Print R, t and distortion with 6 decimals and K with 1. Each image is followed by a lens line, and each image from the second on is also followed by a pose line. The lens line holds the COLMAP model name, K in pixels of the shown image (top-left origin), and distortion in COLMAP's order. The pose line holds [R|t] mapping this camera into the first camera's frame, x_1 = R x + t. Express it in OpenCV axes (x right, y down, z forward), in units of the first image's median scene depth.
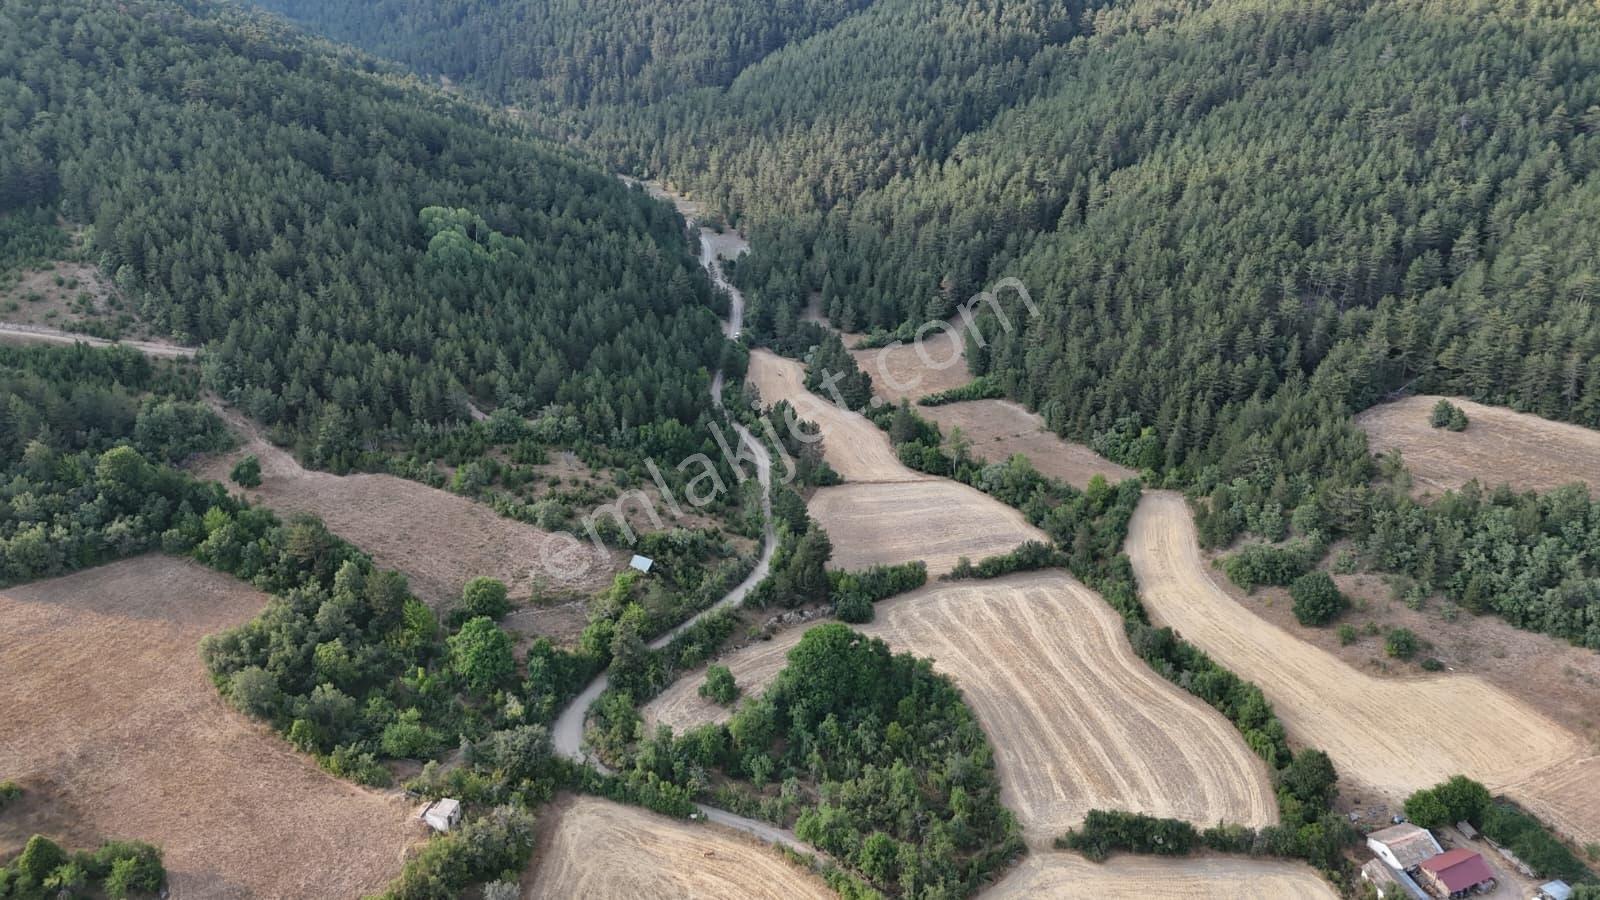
lens RADIAL K [[1191.7, 0, 797.8], [0, 1191.7, 452.2], [0, 0, 1]] dist [0.083444, -0.077692]
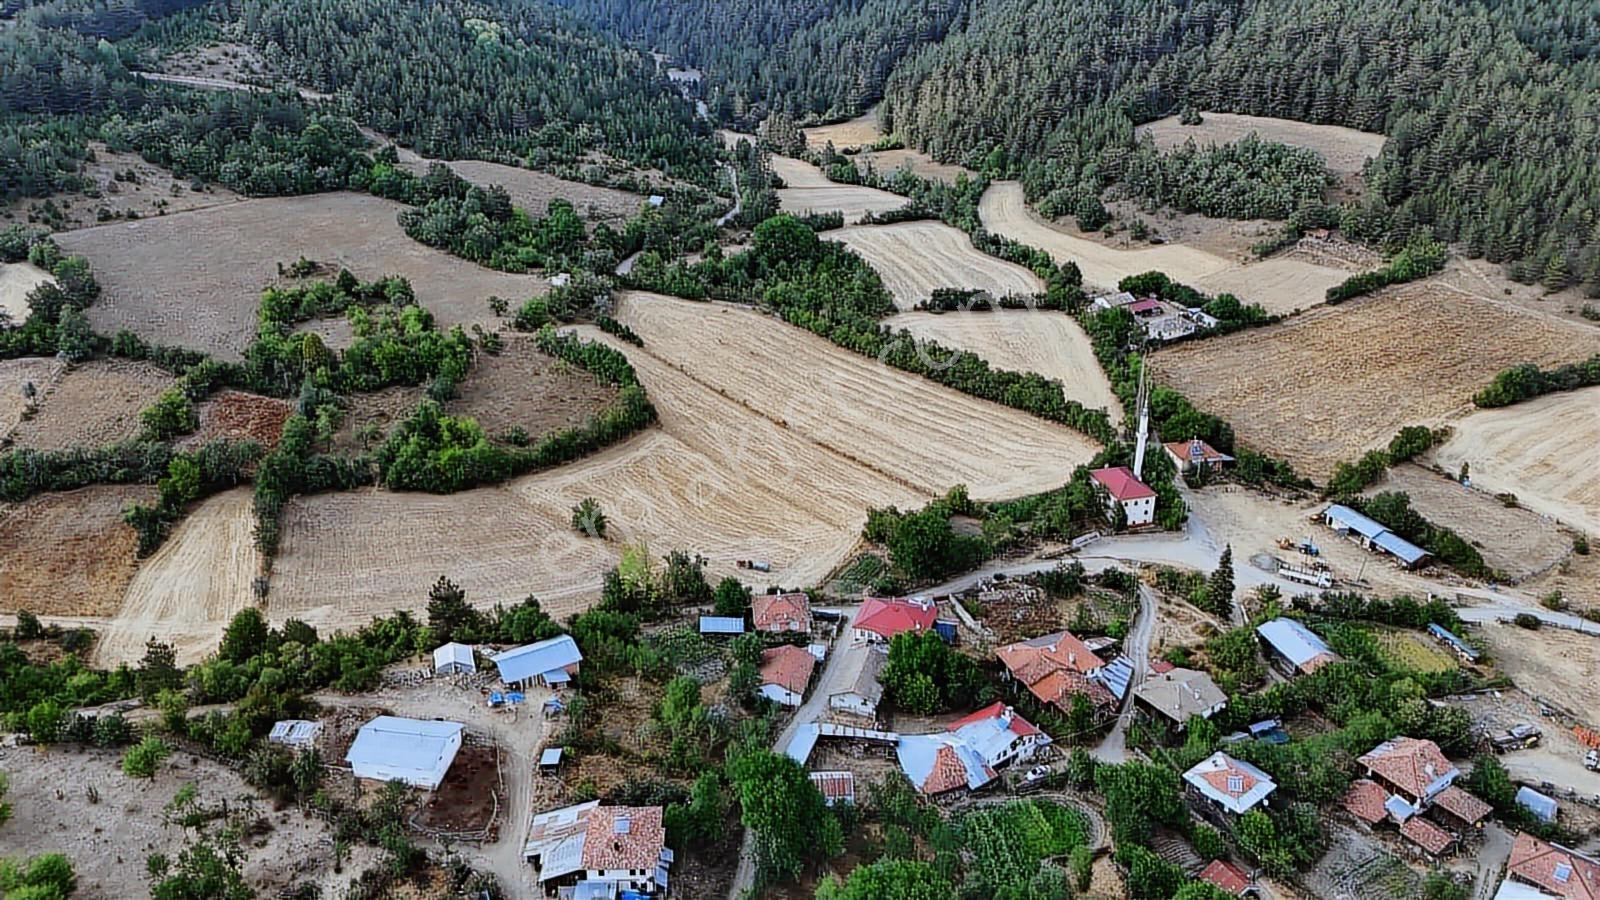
lens RADIAL K [[1191.7, 0, 798.1], [0, 1191.7, 459.3], [0, 0, 1]] dist [0.083444, -0.077692]
pose [[0.998549, -0.036602, 0.039489, -0.017781], [0.035238, 0.998776, 0.034701, 0.308727], [-0.040711, -0.033260, 0.998617, -0.455166]]
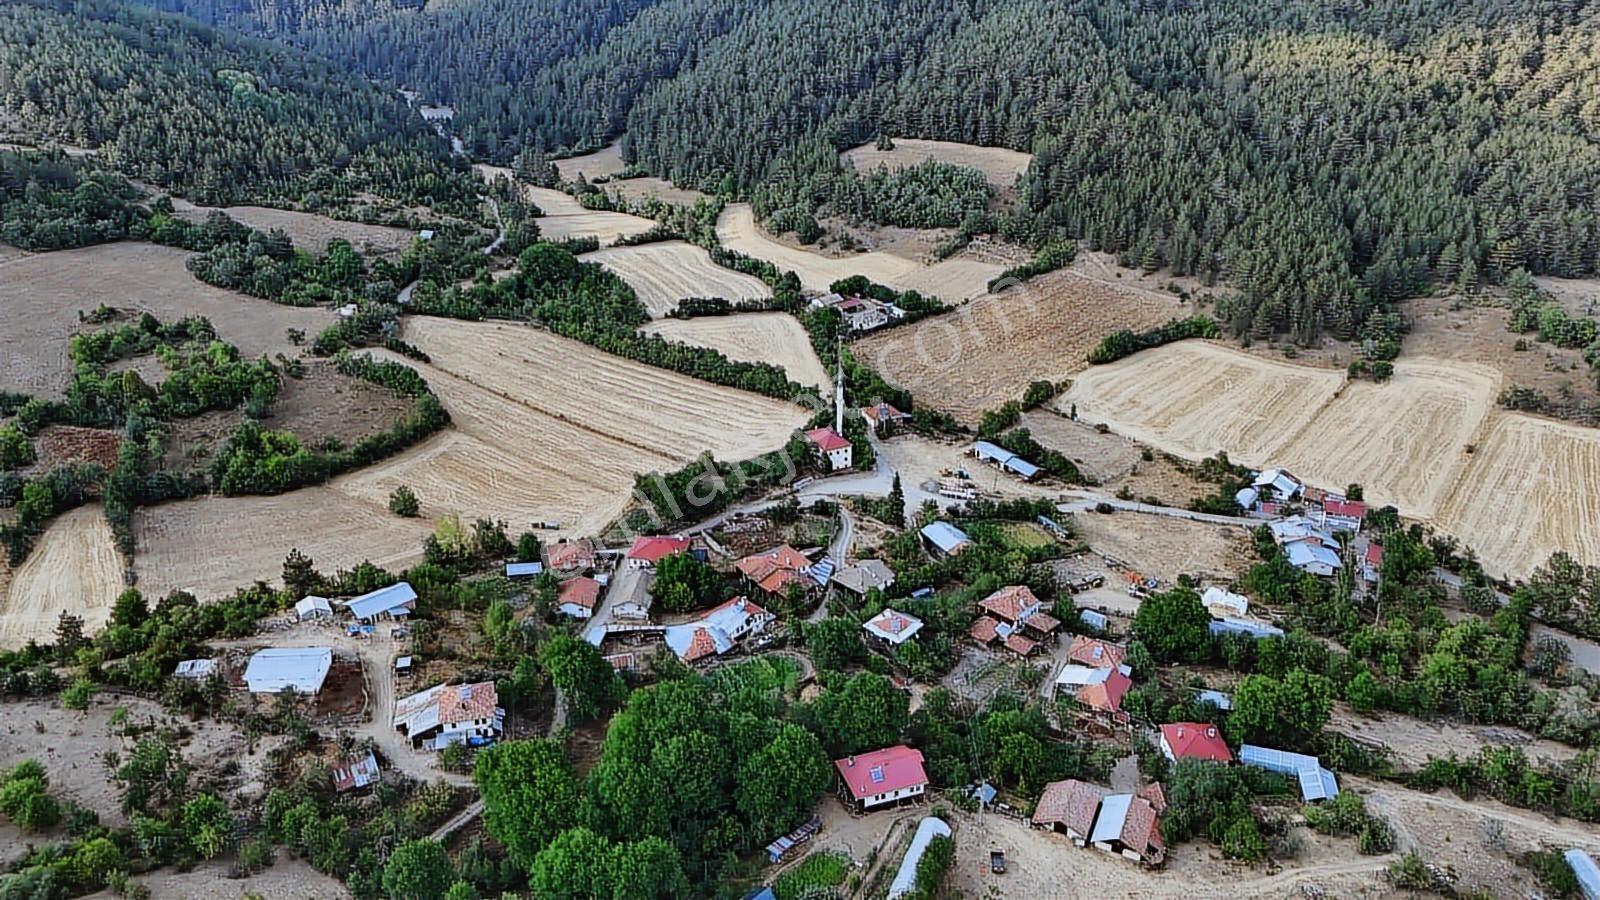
lens RADIAL K [[1191.7, 0, 800.9], [0, 1191.7, 464.8], [0, 0, 1]] dist [0.083444, -0.077692]
pose [[0.968018, -0.122407, 0.218994, -0.024364], [0.115554, 0.992331, 0.043884, 0.333321], [-0.222686, -0.017175, 0.974739, -0.669568]]
